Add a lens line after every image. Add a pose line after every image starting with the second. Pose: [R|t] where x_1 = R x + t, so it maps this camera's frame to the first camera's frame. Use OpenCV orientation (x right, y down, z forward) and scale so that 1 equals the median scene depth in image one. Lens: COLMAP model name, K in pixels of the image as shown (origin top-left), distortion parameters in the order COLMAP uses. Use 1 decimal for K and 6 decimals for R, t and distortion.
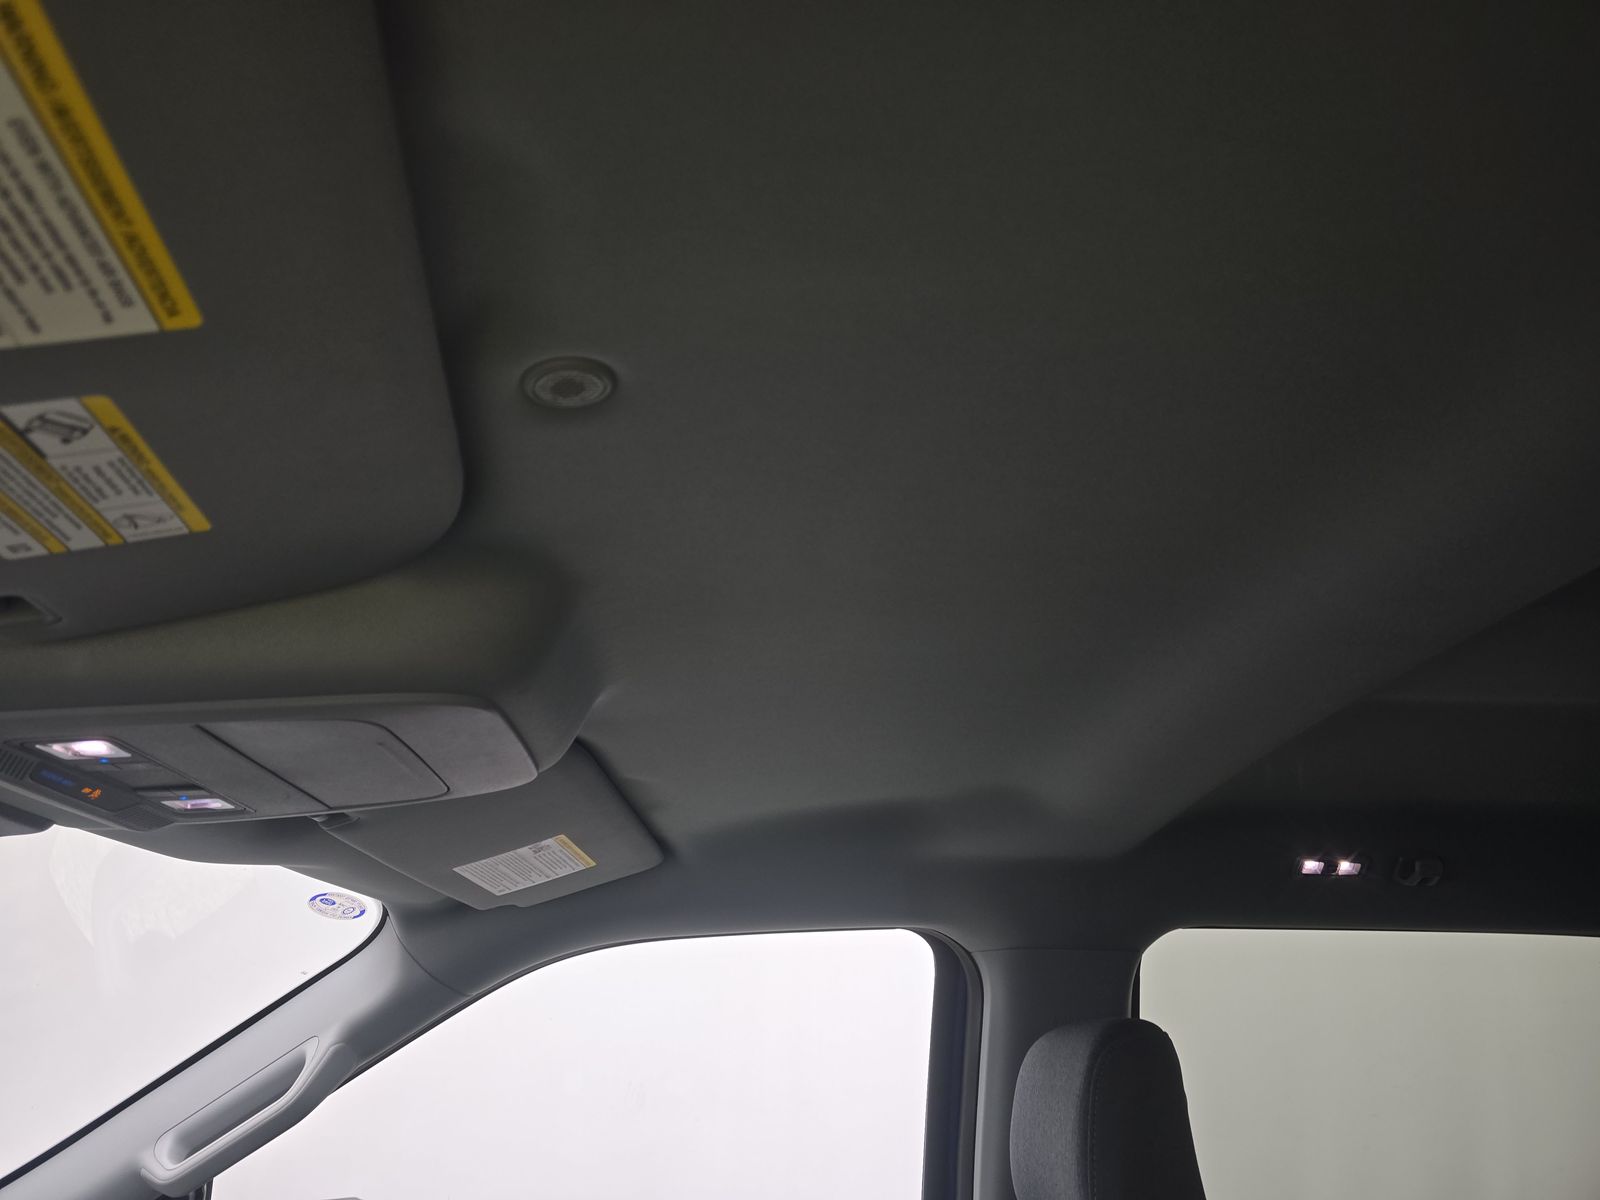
lens RADIAL K [[1070.3, 0, 800.0], [0, 1070.3, 600.0], [0, 0, 1]] dist [0.052859, -0.043959]
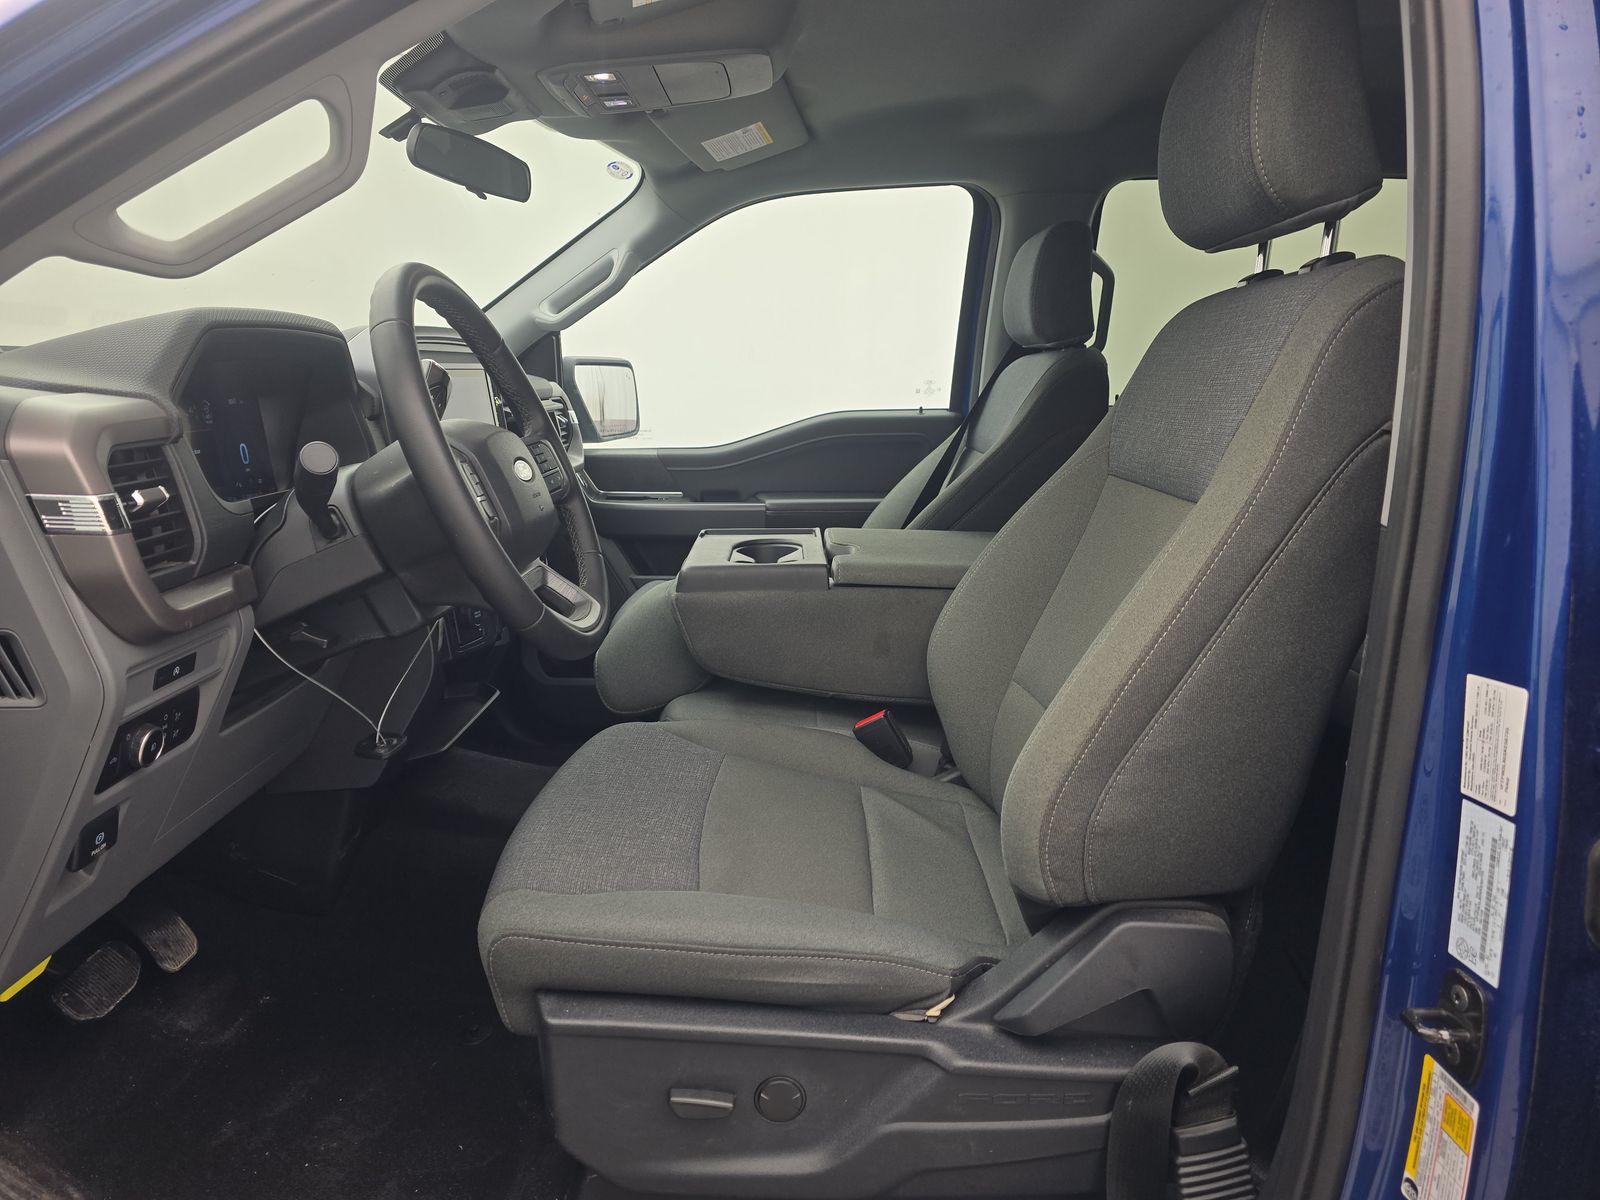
lens RADIAL K [[1070.3, 0, 800.0], [0, 1070.3, 600.0], [0, 0, 1]] dist [0.052859, -0.043959]
pose [[0.998061, 0.011118, -0.061235, -0.033769], [0.026311, 0.816277, 0.577061, -0.140943], [0.056400, -0.577553, 0.814402, -0.775510]]
